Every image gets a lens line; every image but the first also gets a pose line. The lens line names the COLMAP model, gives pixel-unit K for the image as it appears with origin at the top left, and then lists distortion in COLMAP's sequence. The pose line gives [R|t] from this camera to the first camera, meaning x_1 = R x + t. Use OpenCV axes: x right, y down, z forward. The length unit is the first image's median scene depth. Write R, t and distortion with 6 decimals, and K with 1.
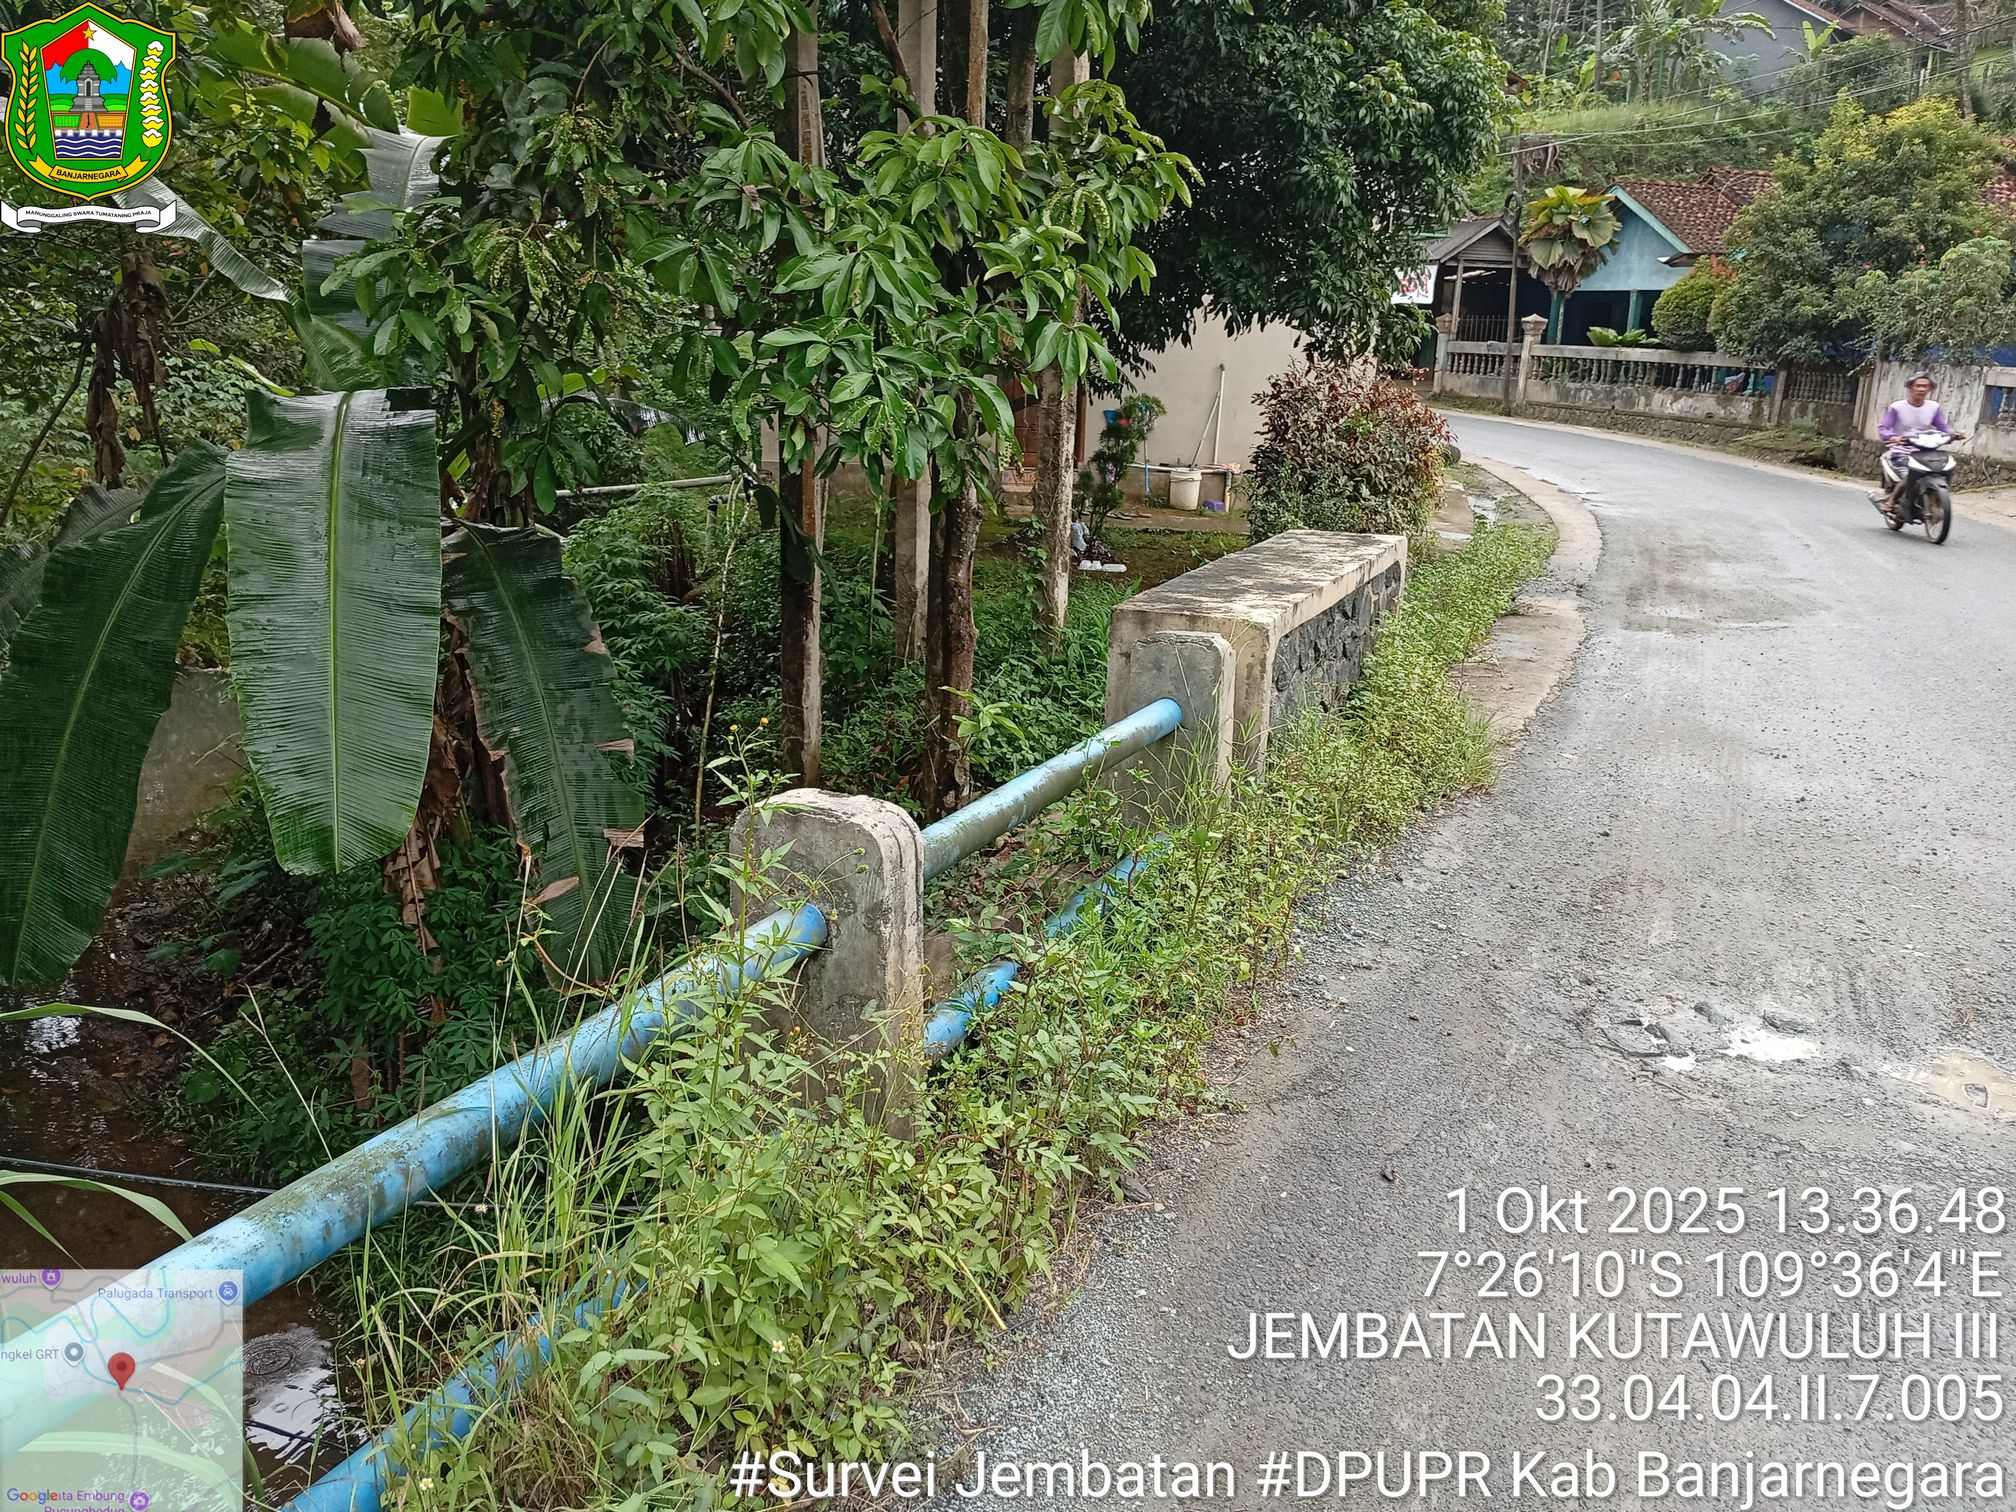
lens RADIAL K [[1564.3, 0, 1008.0], [0, 1564.3, 756.0], [0, 0, 1]] dist [0.076901, -0.154586]
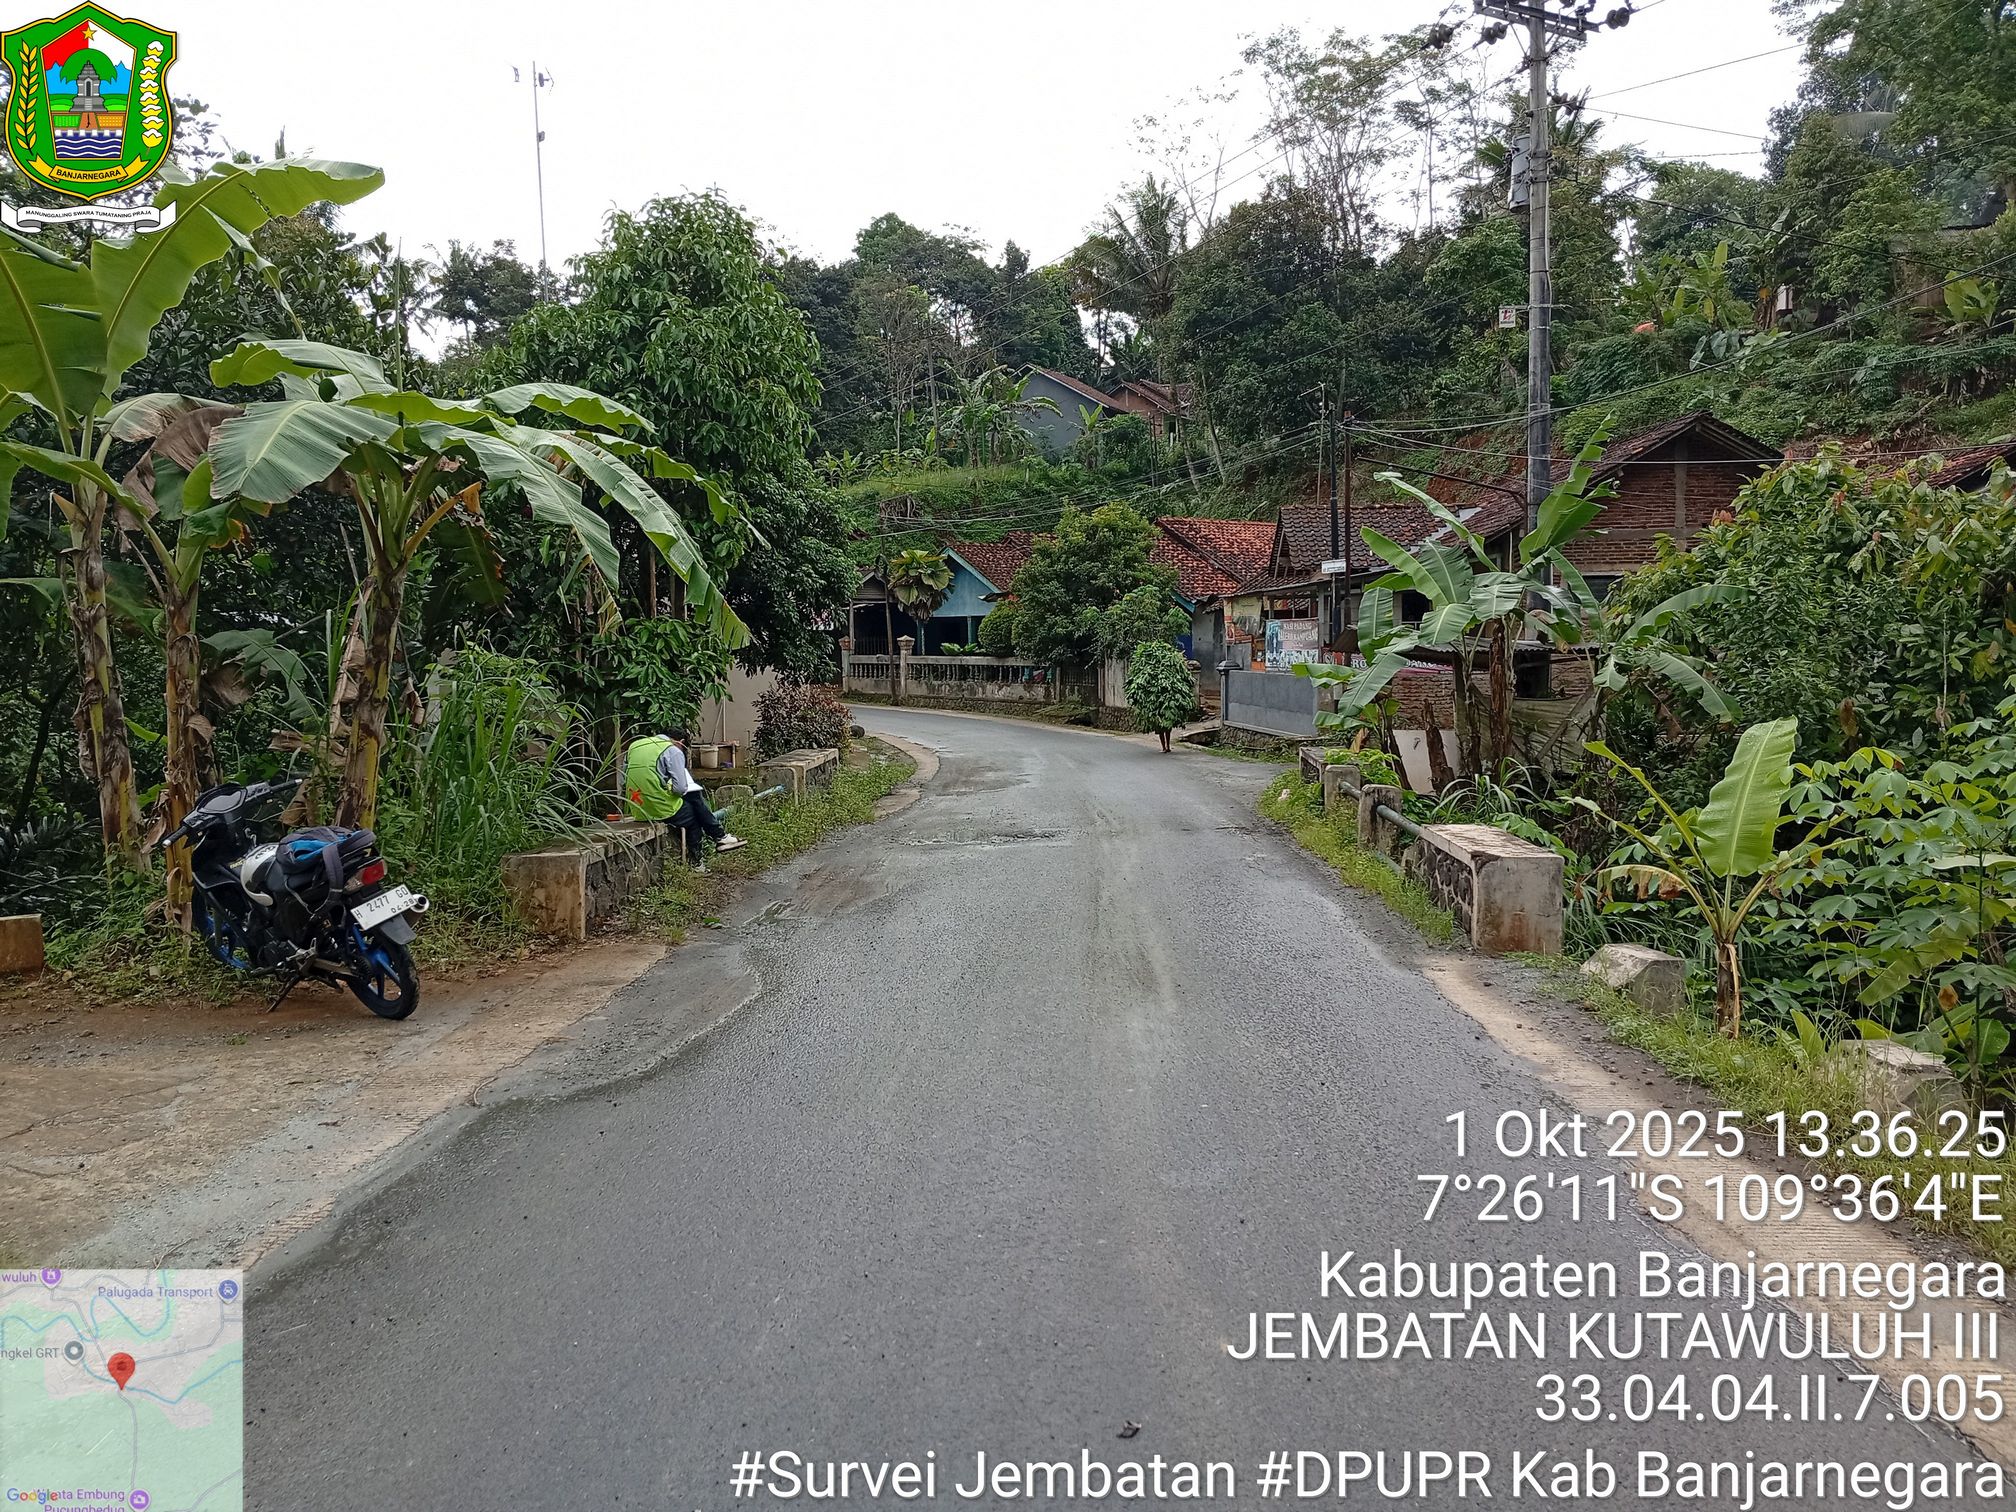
lens RADIAL K [[1550.1, 0, 1010.4], [0, 1550.1, 759.6], [0, 0, 1]] dist [0.104487, -0.232400]
pose [[0.933090, -0.073328, 0.352089, -0.110994], [0.136989, 0.977659, -0.159430, 0.092452], [-0.332532, 0.196994, 0.922288, -0.421019]]
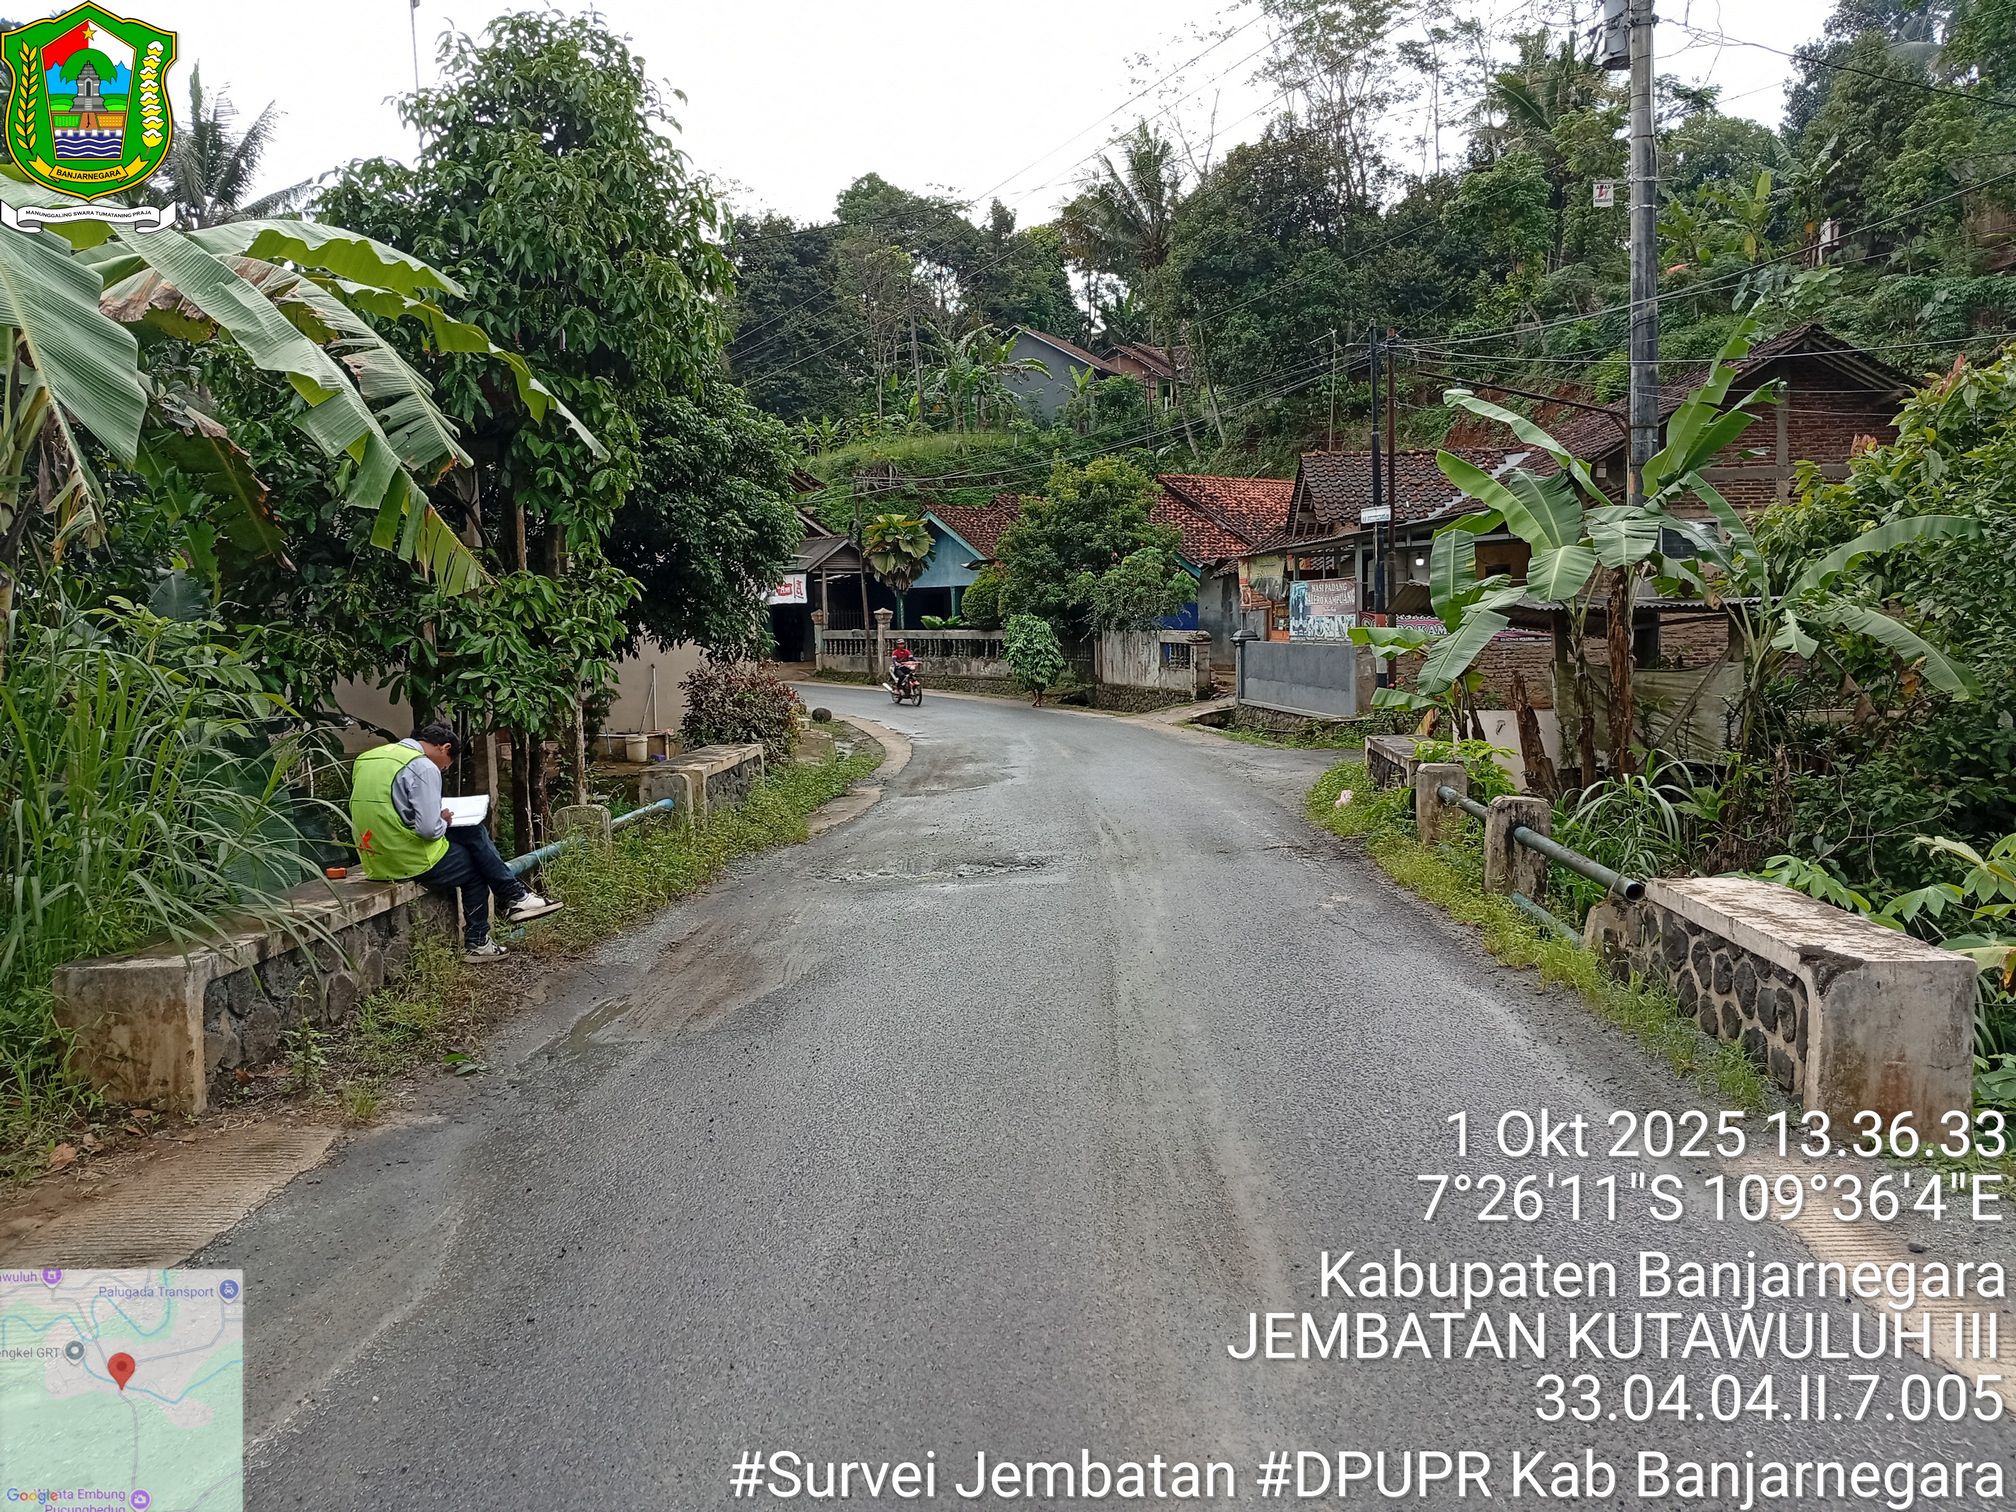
lens RADIAL K [[1550.1, 0, 1010.4], [0, 1550.1, 759.6], [0, 0, 1]] dist [0.104487, -0.232400]
pose [[0.930793, -0.088485, 0.354676, -0.047901], [0.148043, 0.978378, -0.144432, 0.061044], [-0.334227, 0.186943, 0.923767, -0.274782]]
